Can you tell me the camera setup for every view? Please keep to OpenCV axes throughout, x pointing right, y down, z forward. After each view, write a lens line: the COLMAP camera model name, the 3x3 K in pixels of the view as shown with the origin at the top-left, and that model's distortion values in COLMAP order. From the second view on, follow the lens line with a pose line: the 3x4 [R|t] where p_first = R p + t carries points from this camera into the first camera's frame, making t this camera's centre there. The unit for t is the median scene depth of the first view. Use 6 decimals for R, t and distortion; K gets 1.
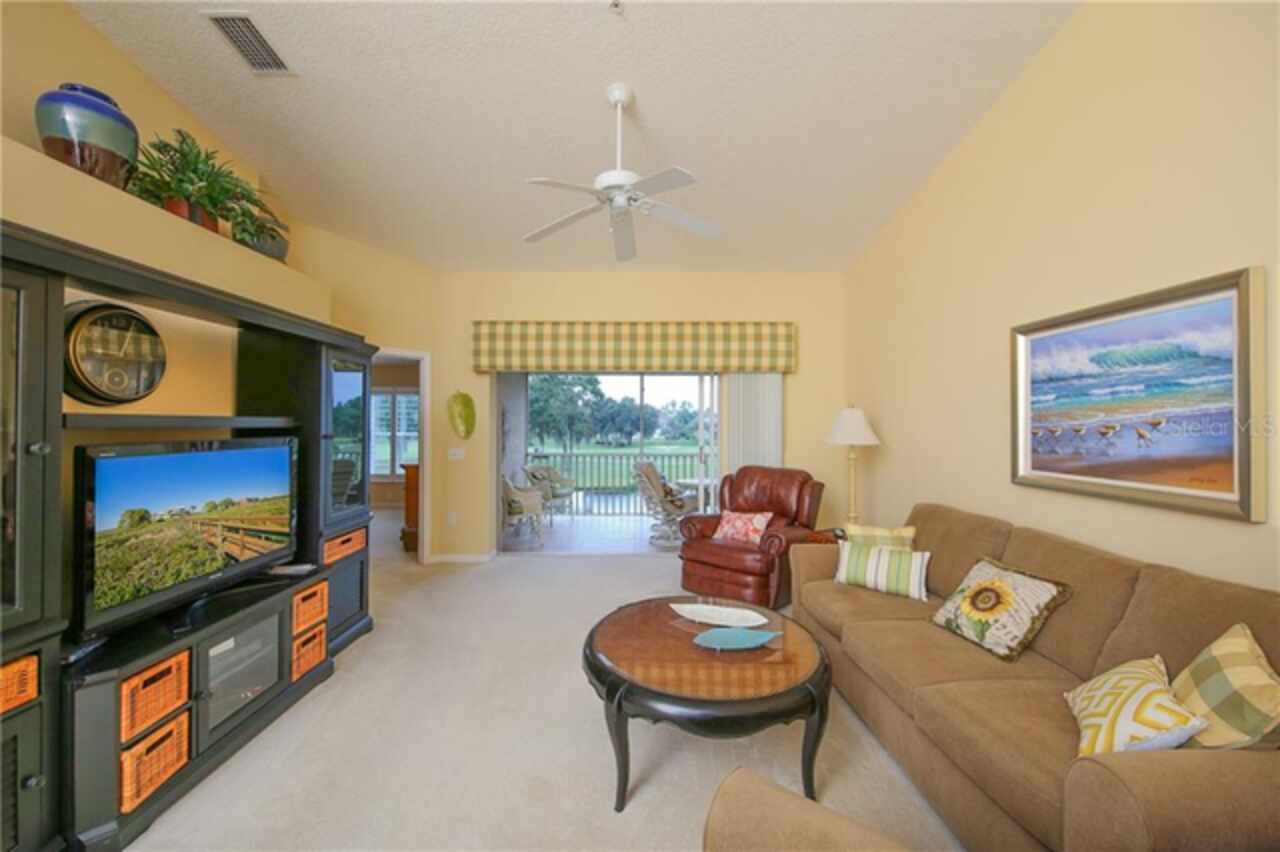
lens RADIAL K [[481.4, 0, 667.5], [0, 481.4, 421.3], [0, 0, 1]] dist [0.006745, -0.000412]
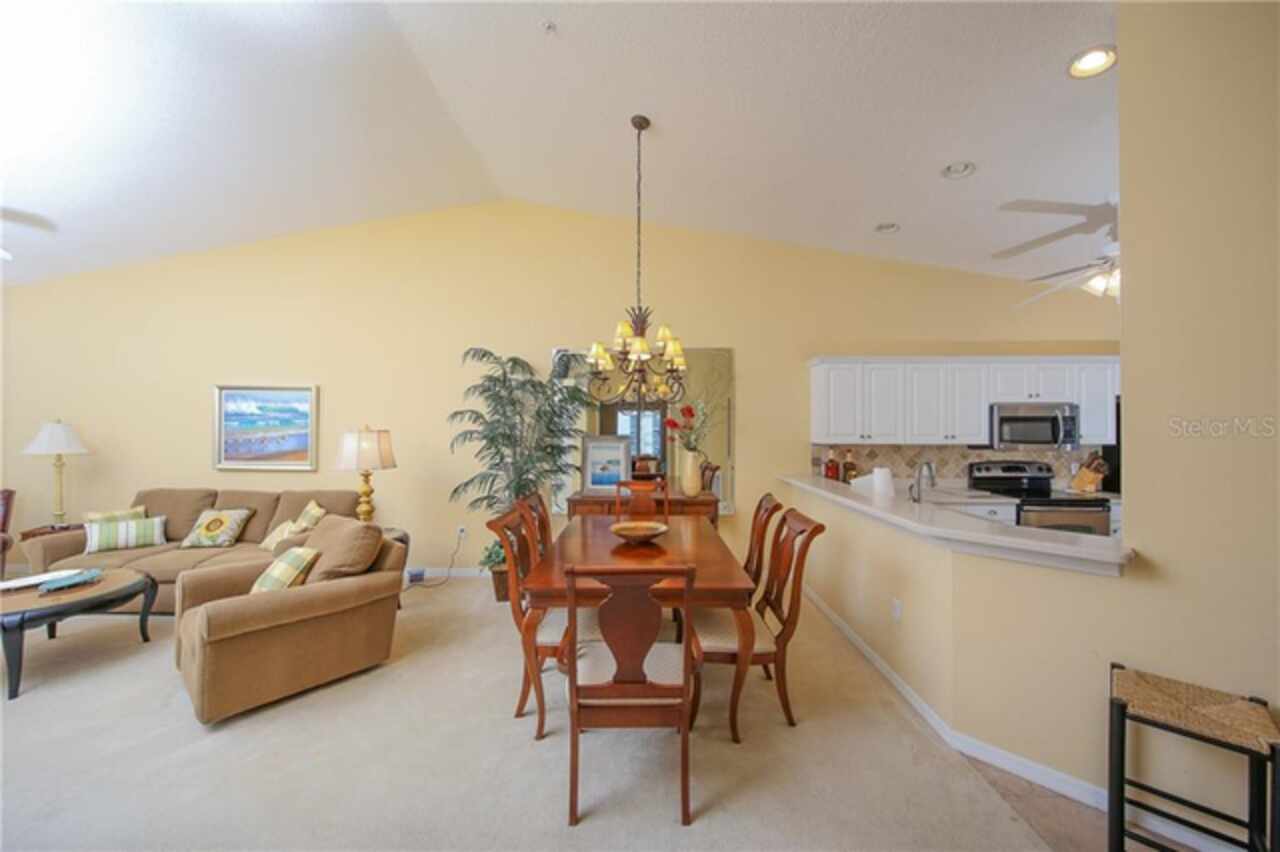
lens RADIAL K [[481.4, 0, 605.5], [0, 481.4, 426.2], [0, 0, 1]] dist [0.006745, -0.000412]
pose [[0.103163, 0.005368, 0.994650, -1.141211], [-0.014770, 0.999883, -0.003865, -0.058928], [-0.994555, -0.014292, 0.103230, -0.797322]]
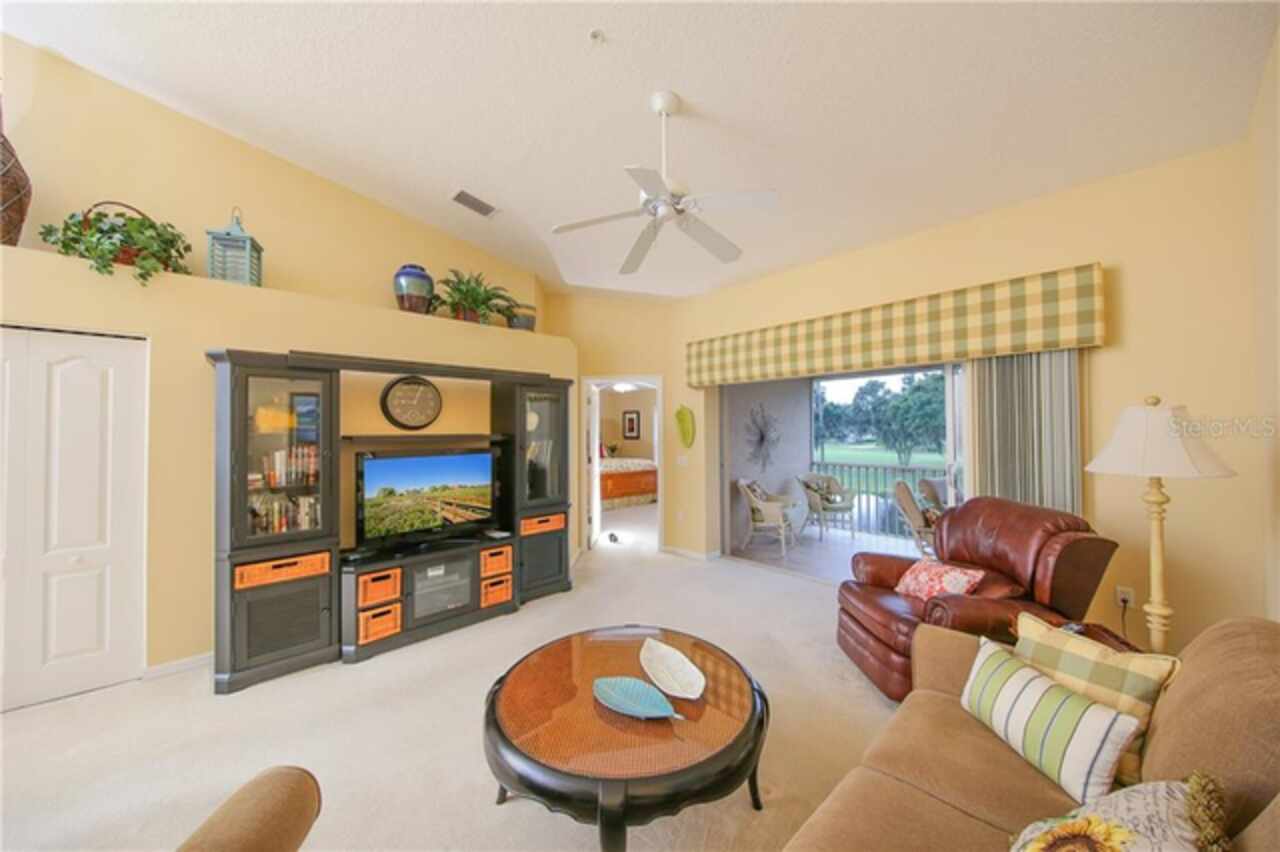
lens RADIAL K [[459.4, 0, 638.3], [0, 459.4, 423.4], [0, 0, 1]] dist [0.009289, -0.000129]
pose [[0.660877, -0.020531, -0.750213, 0.686031], [0.016704, 0.999781, -0.012645, -0.019602], [0.750308, -0.004175, 0.661075, 0.423394]]
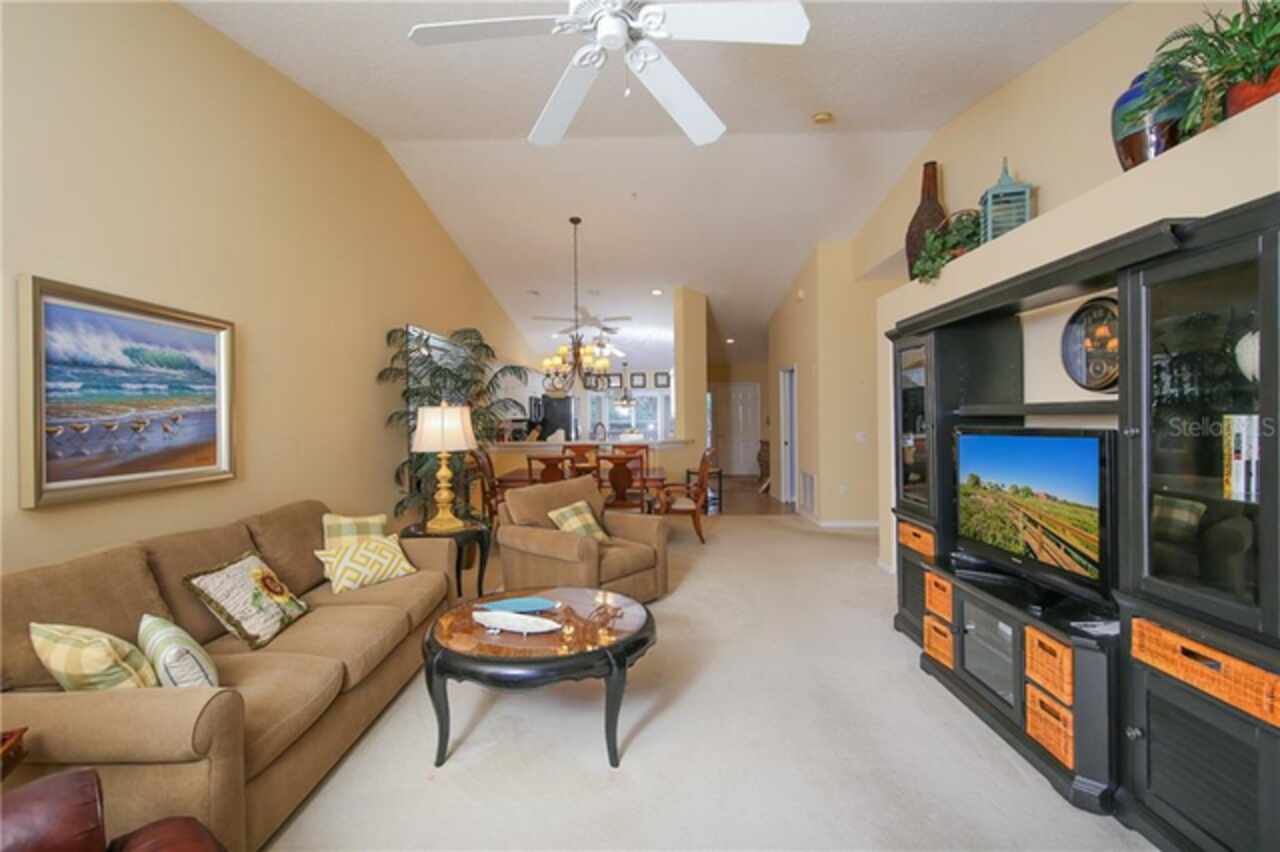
lens RADIAL K [[623.8, 0, 643.7], [0, 623.8, 422.7], [0, 0, 1]] dist [0.016992, 0.000520]
pose [[-0.996239, 0.011222, 0.085920, -0.247860], [0.011274, 0.999936, 0.000120, 0.023582], [-0.085913, 0.001088, -0.996302, 2.155189]]
